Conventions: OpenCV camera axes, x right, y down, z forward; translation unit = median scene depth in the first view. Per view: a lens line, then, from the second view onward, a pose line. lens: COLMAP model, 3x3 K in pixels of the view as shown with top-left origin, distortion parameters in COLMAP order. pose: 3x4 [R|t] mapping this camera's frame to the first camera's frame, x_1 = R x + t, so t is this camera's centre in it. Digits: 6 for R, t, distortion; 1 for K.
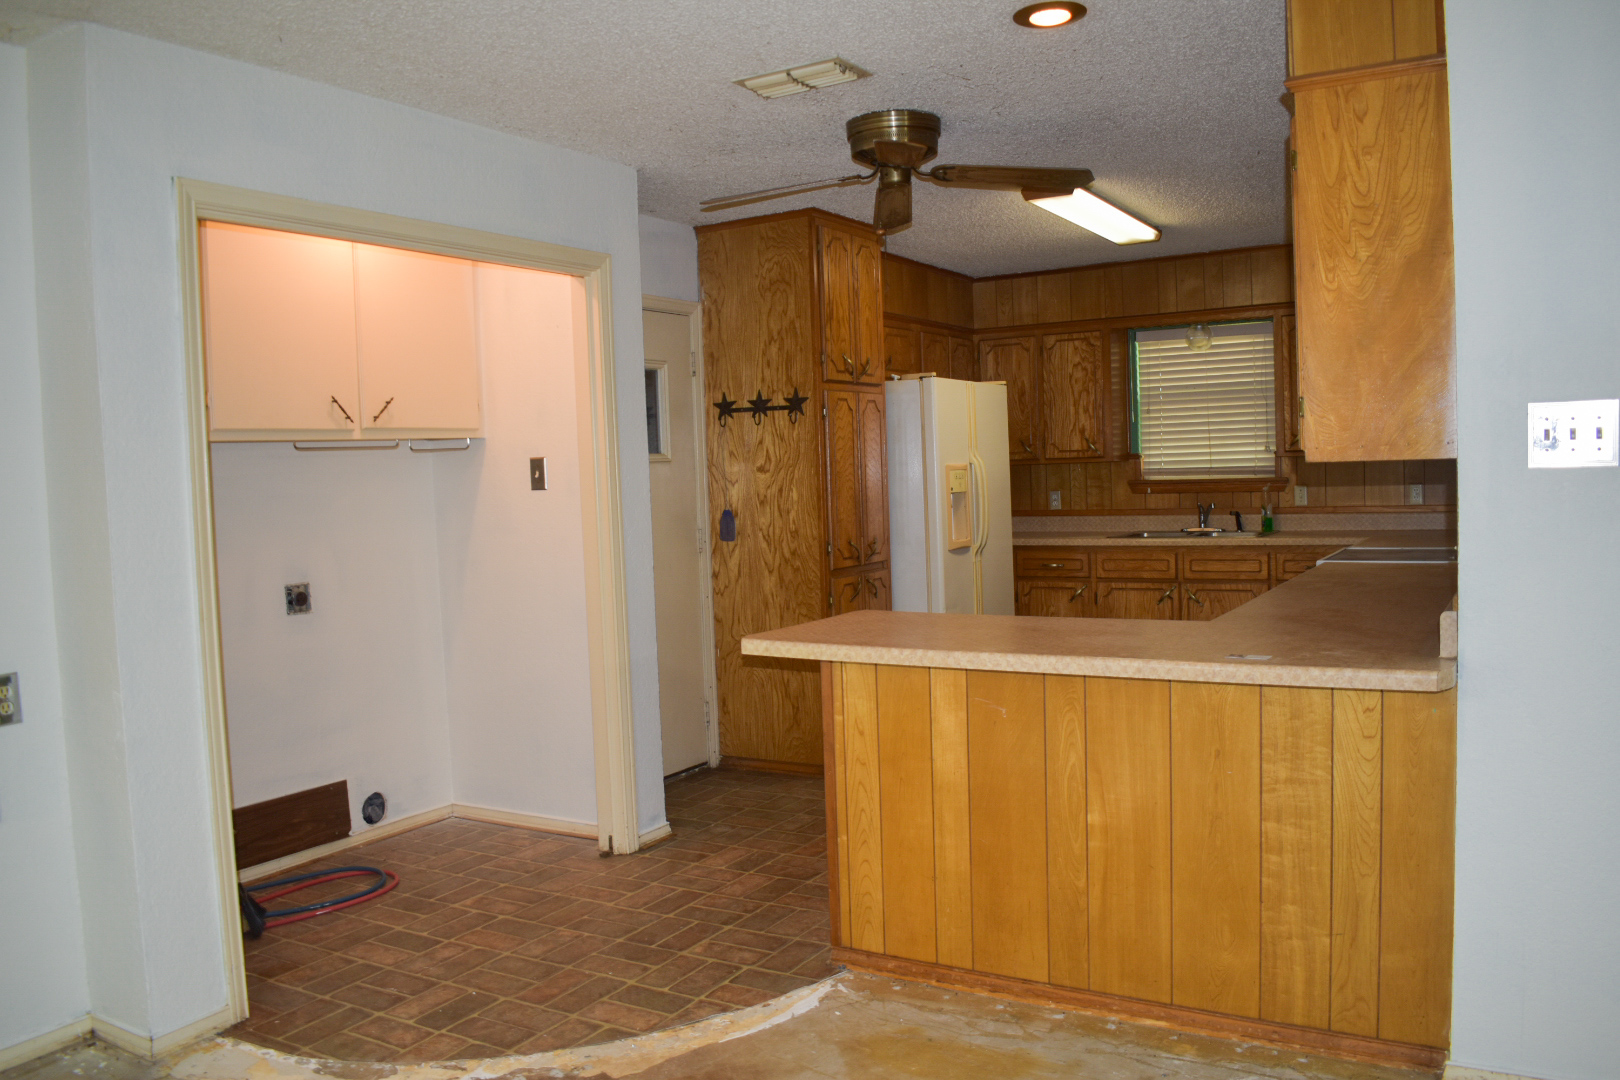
lens RADIAL K [[1263.5, 0, 814.4], [0, 1263.5, 542.6], [0, 0, 1]] dist [-0.095672, 0.015444]
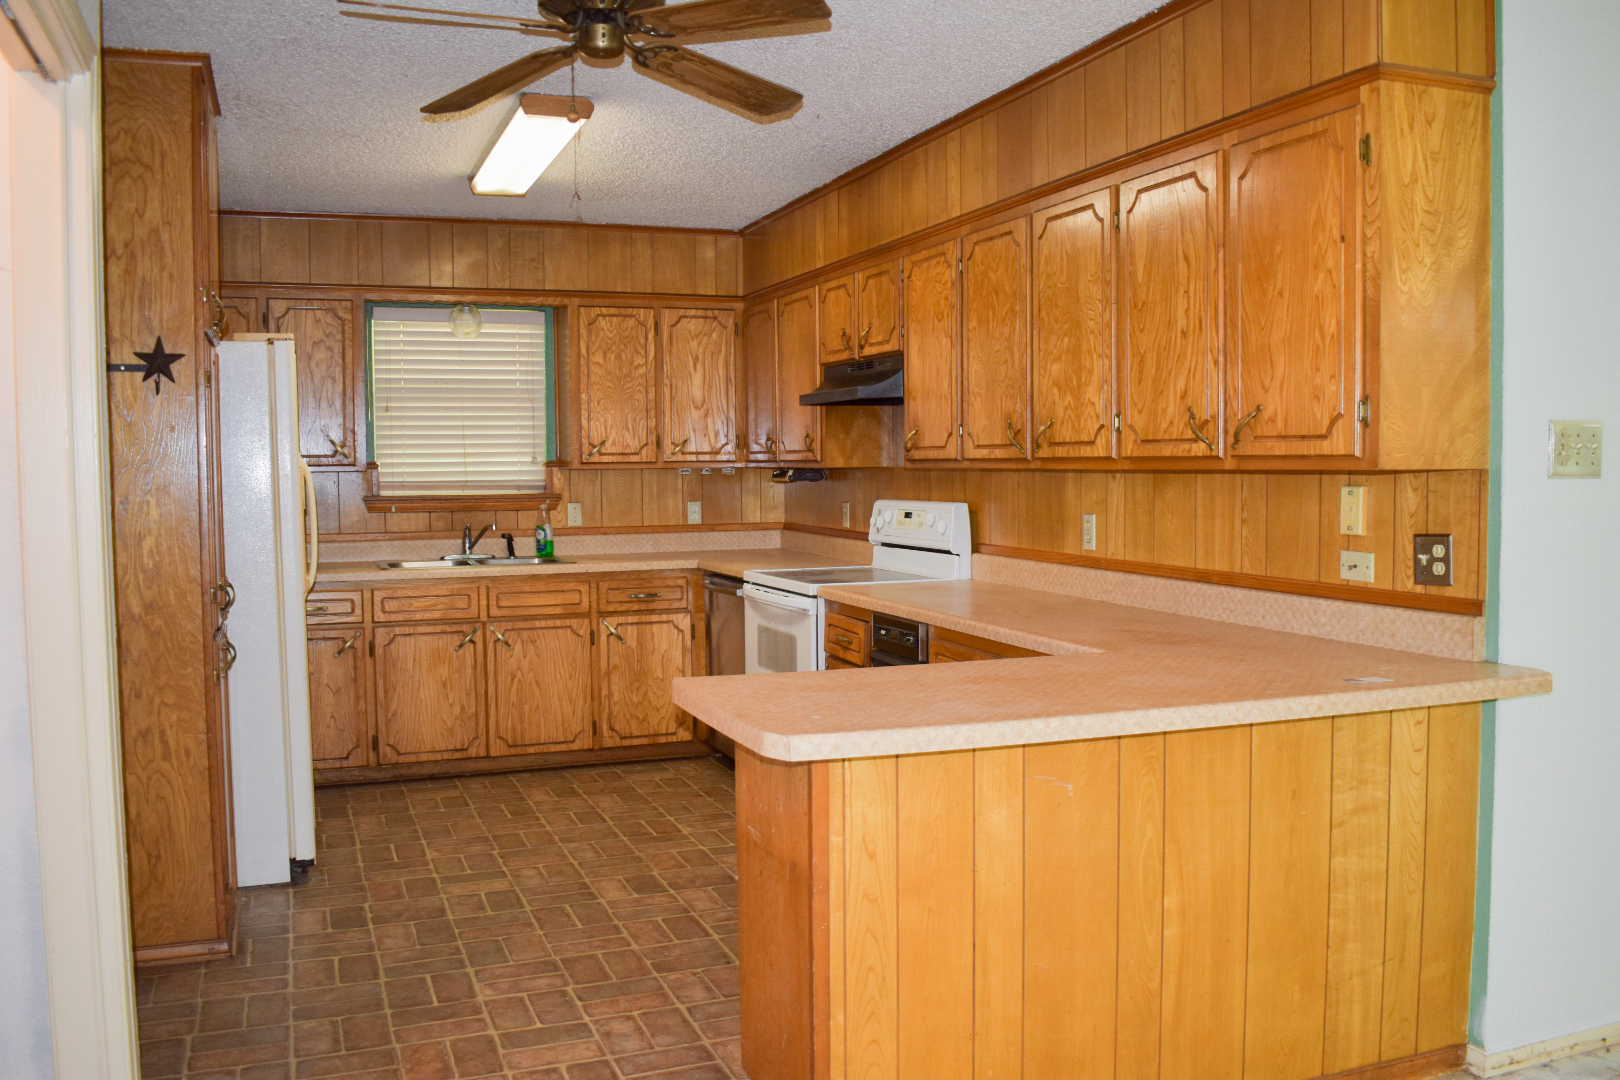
lens RADIAL K [[1399.4, 0, 814.1], [0, 1399.4, 543.5], [0, 0, 1]] dist [-0.083791, 0.003277]
pose [[0.621404, -0.014371, 0.783358, -0.304435], [0.031764, 0.999472, -0.006861, -0.006466], [-0.782846, 0.029146, 0.621533, 0.299226]]
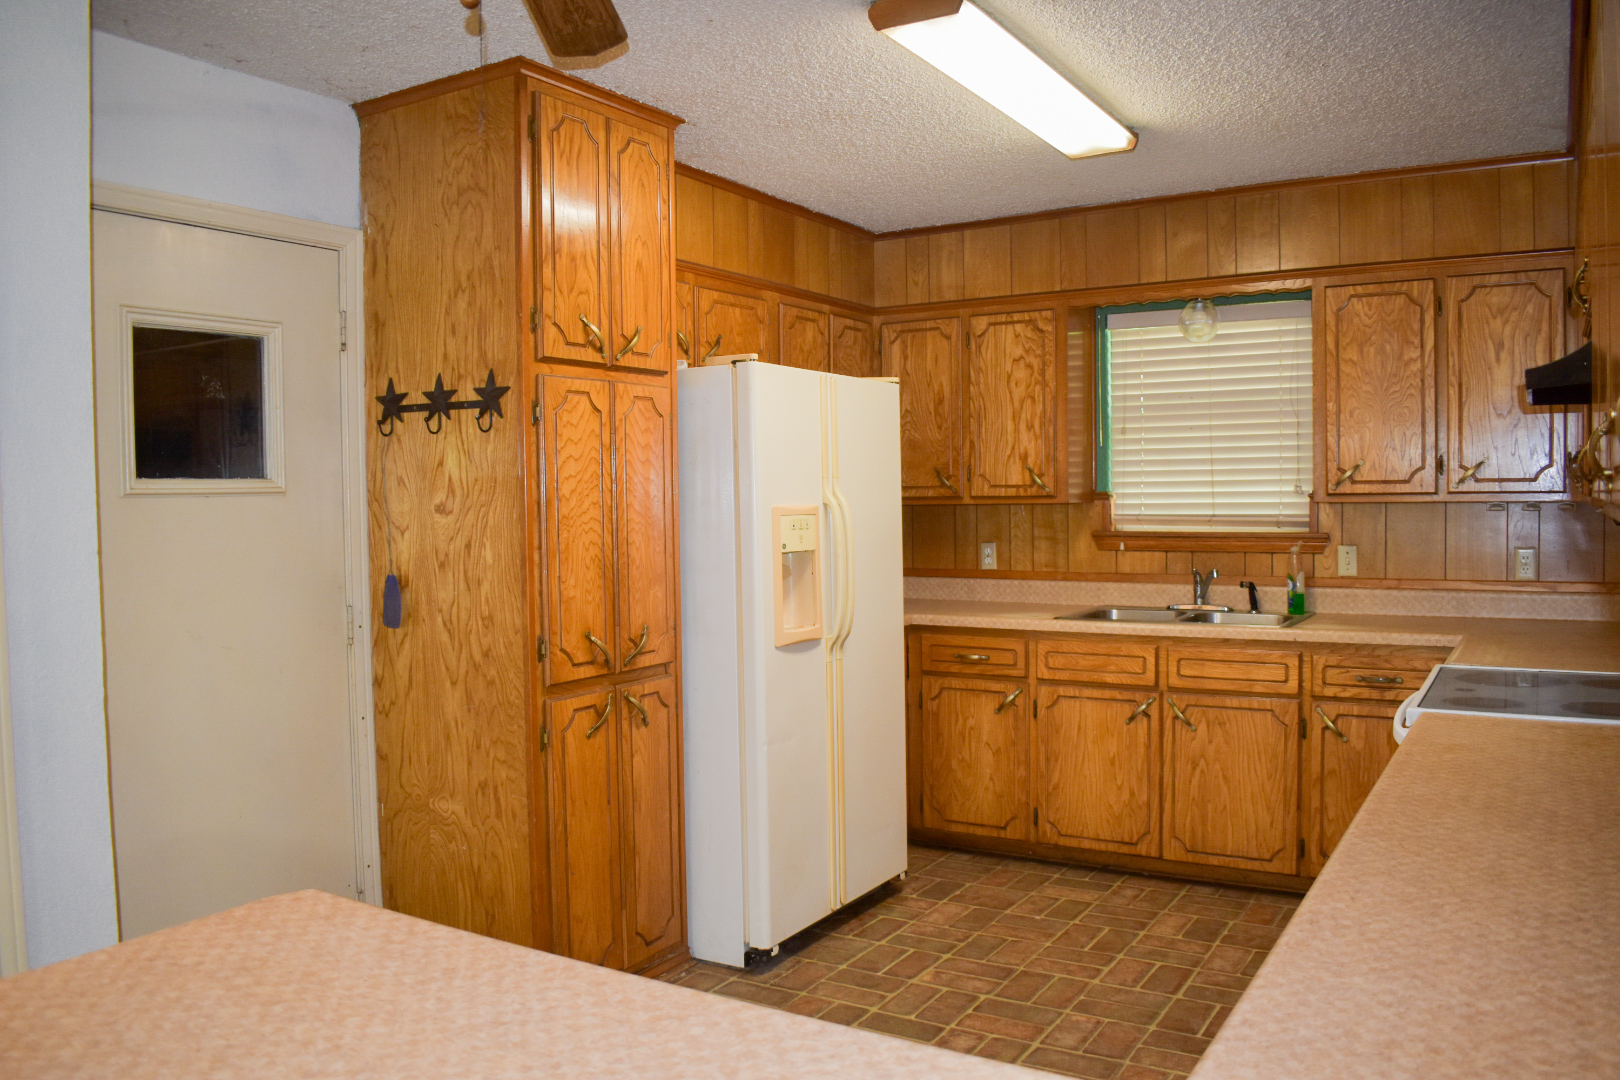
lens RADIAL K [[1263.5, 0, 814.4], [0, 1263.5, 542.6], [0, 0, 1]] dist [-0.095672, 0.015444]
pose [[0.999733, 0.022727, -0.004161, 0.122617], [-0.022804, 0.999552, -0.019406, -0.031827], [0.003718, 0.019496, 0.999803, 0.379369]]
